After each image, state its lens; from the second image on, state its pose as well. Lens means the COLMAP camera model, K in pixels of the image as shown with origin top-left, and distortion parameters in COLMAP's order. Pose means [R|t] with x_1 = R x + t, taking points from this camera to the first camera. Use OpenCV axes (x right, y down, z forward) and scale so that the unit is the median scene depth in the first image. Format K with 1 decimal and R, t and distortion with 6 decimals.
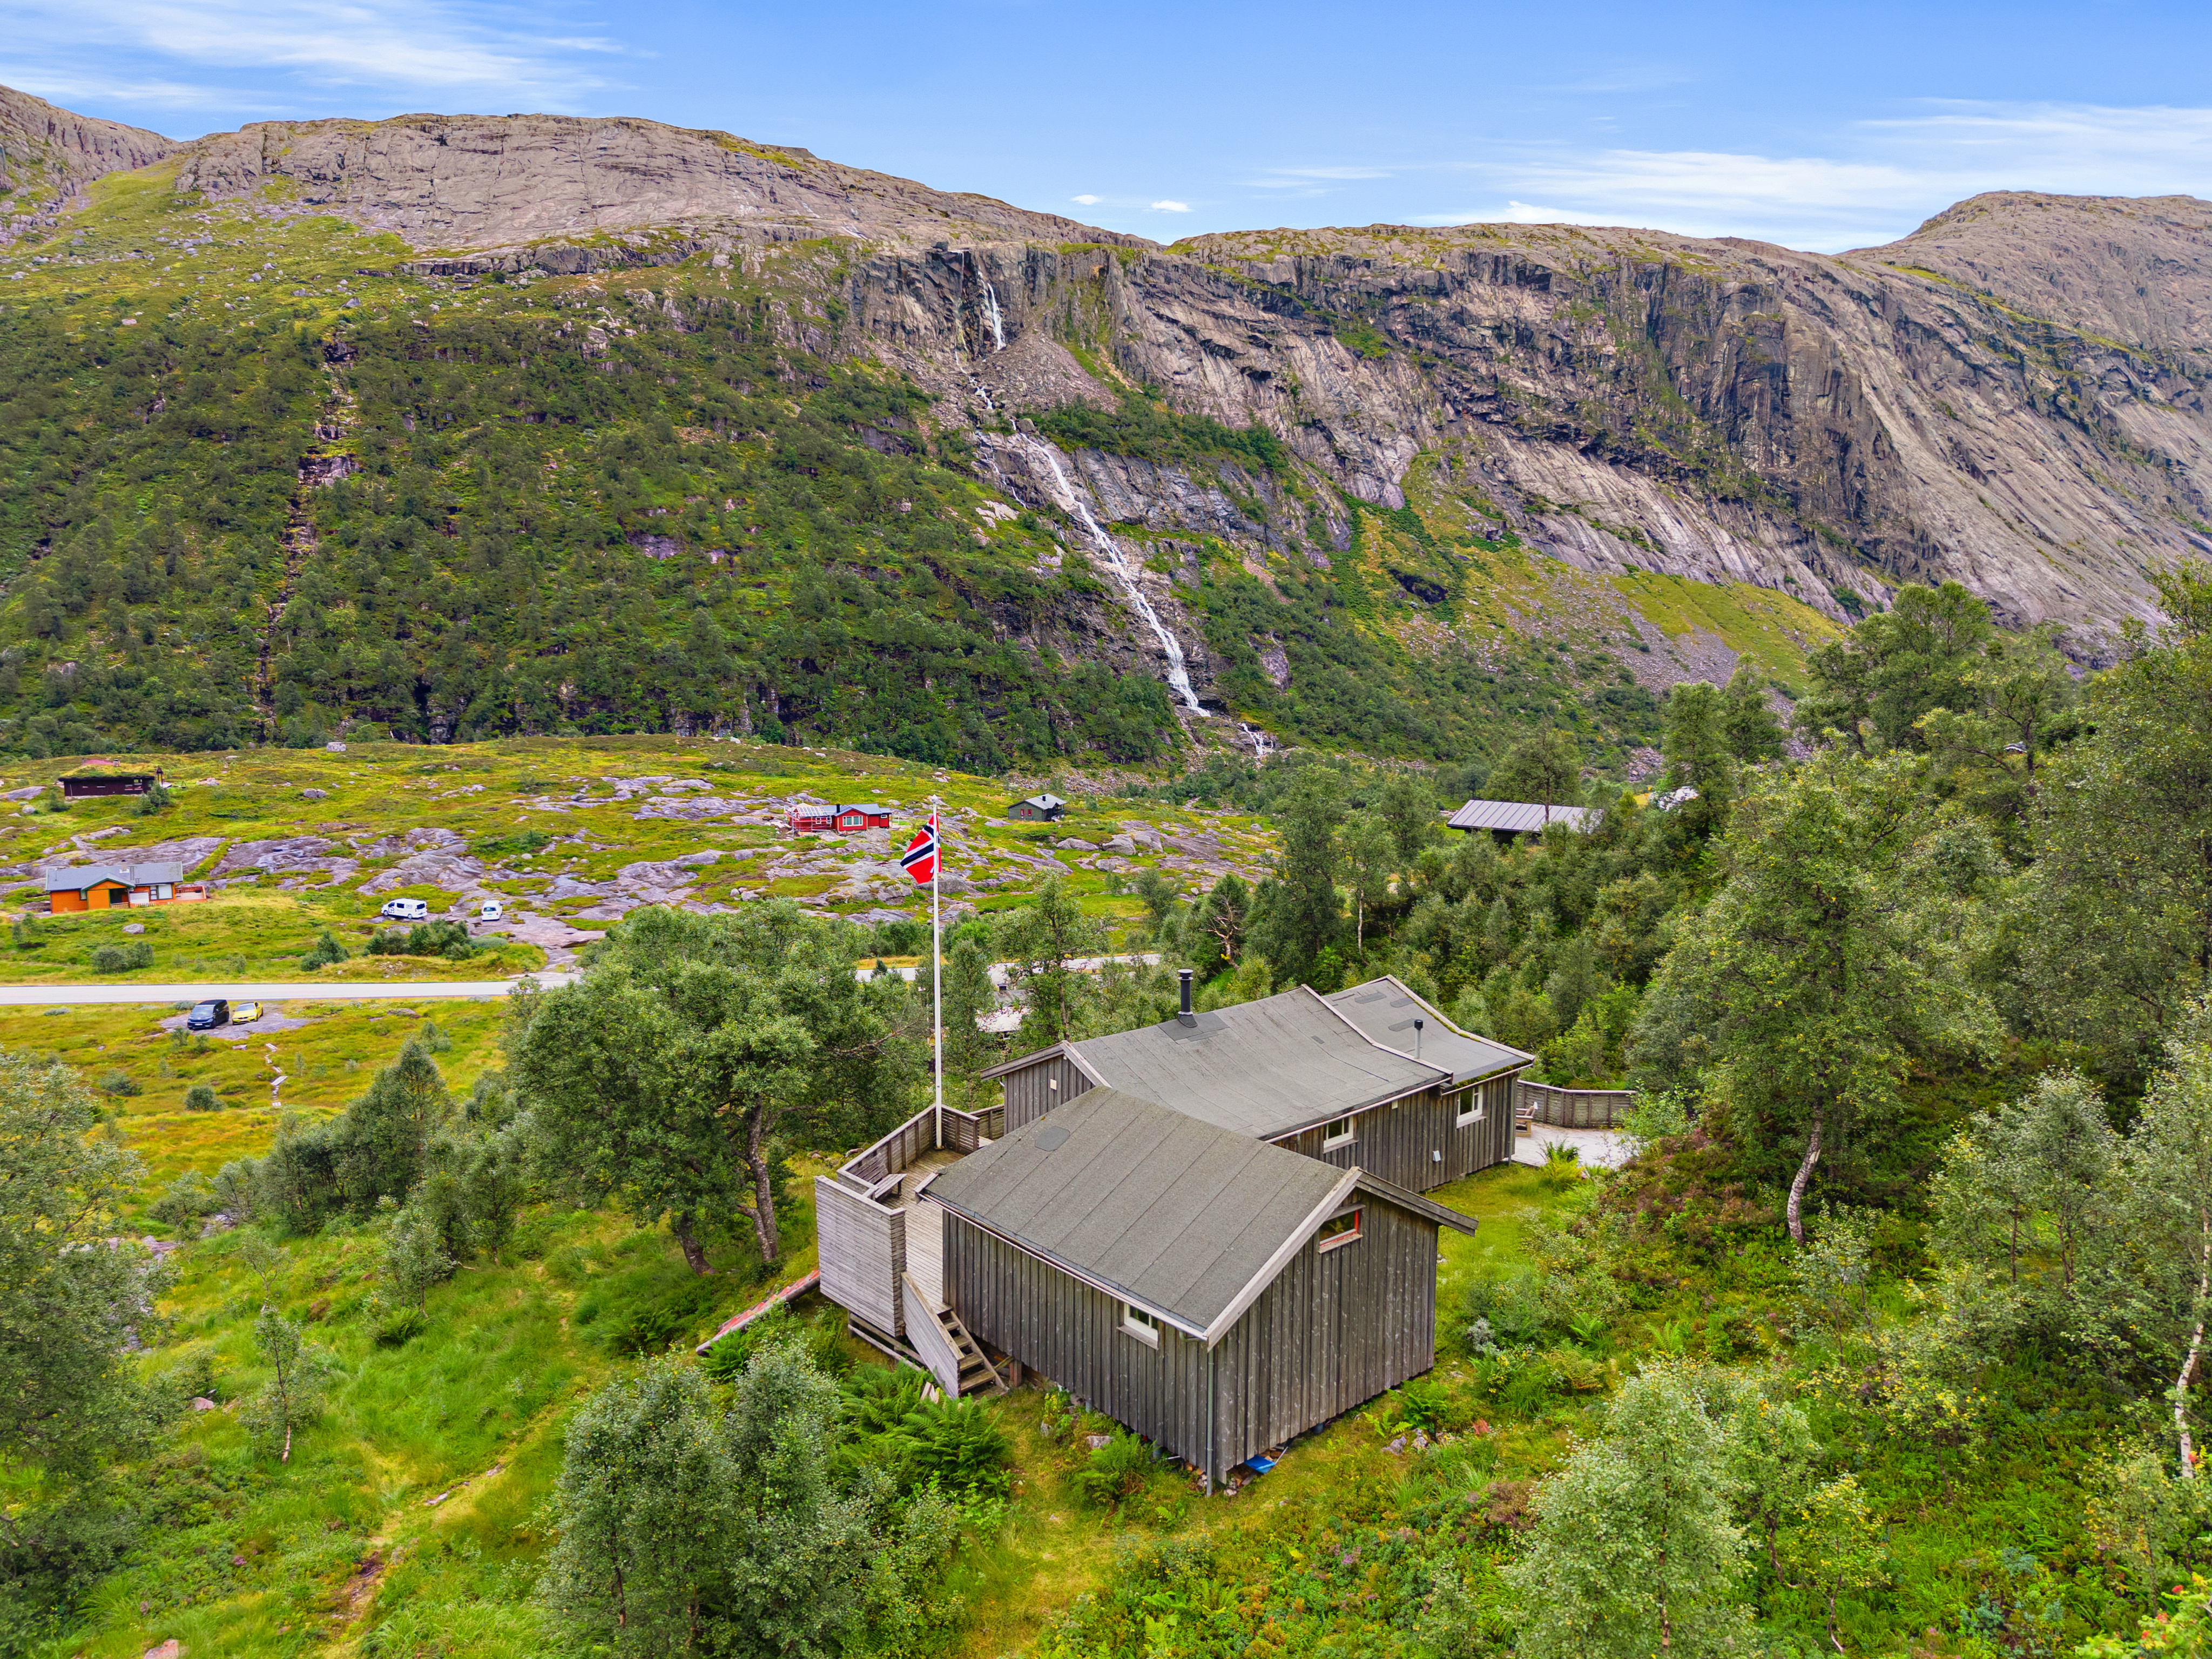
lens RADIAL K [[1595.9, 0, 1140.8], [0, 1595.9, 782.6], [0, 0, 1]] dist [0.027748, -0.023787]
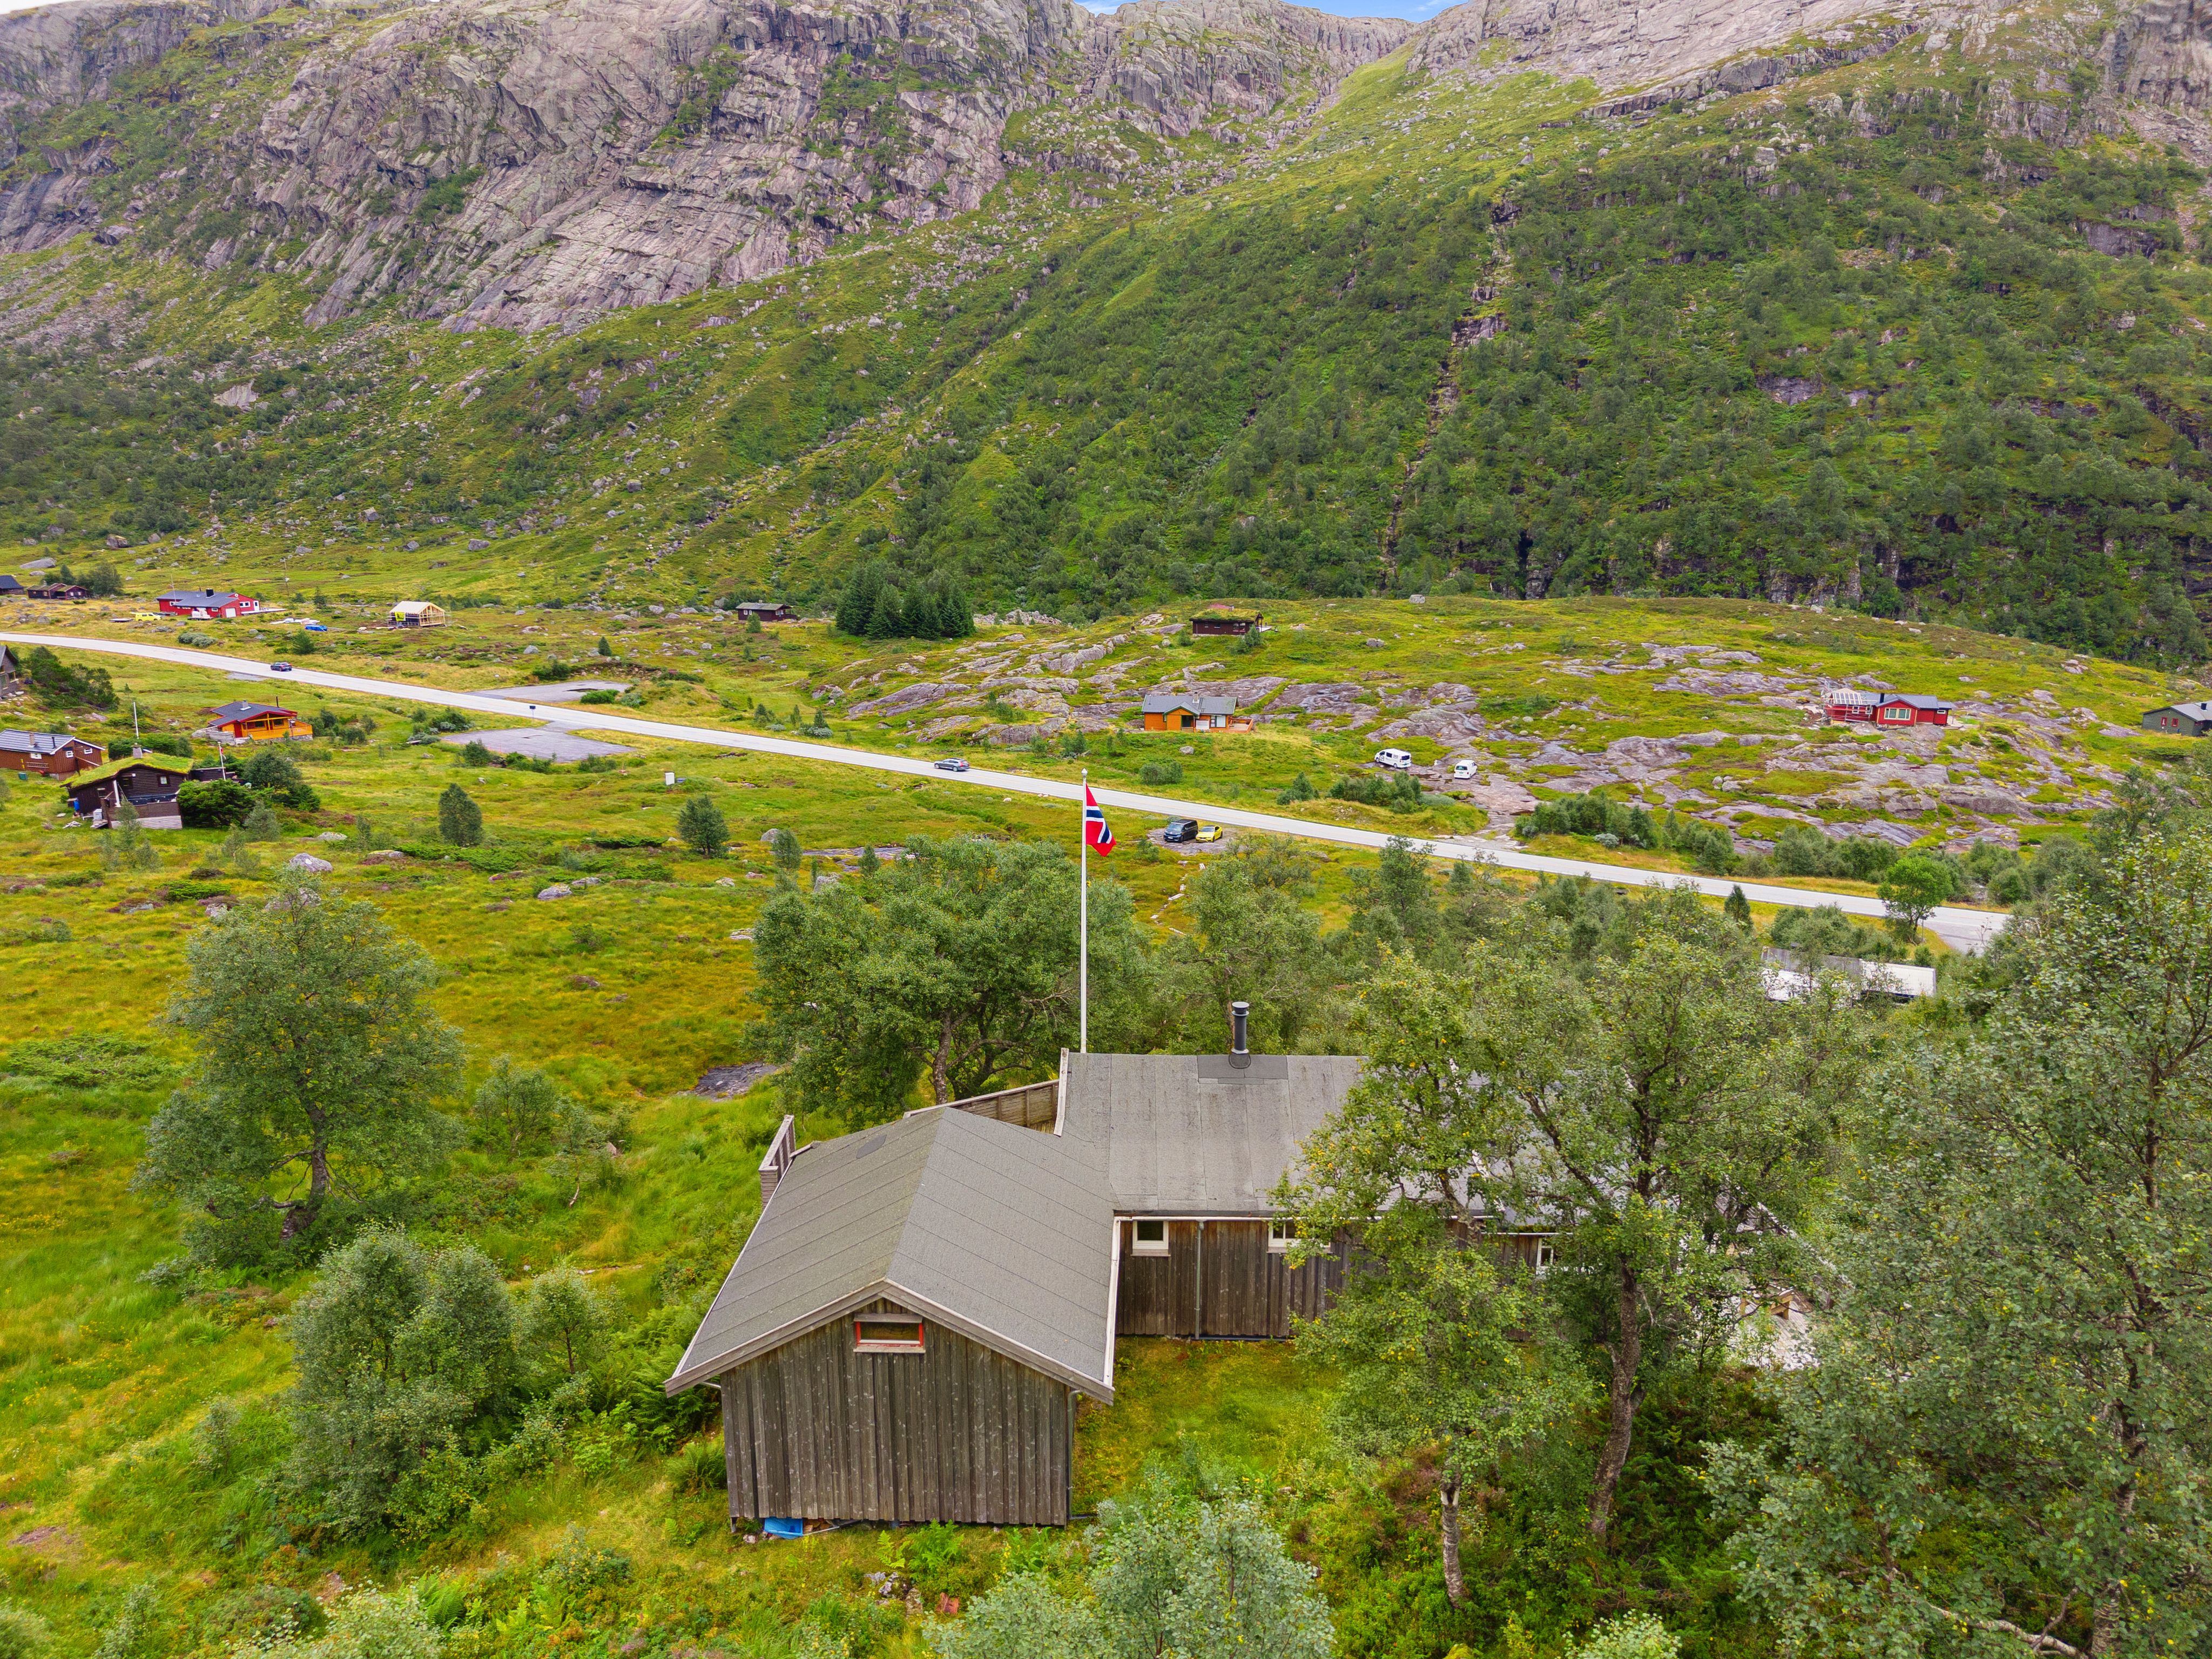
lens RADIAL K [[1595.9, 0, 1115.7], [0, 1595.9, 821.5], [0, 0, 1]] dist [0.027748, -0.023787]
pose [[0.708037, 0.146862, -0.690735, 0.102085], [-0.057468, 0.986874, 0.150918, -0.019988], [0.703833, -0.067161, 0.707184, 0.058110]]
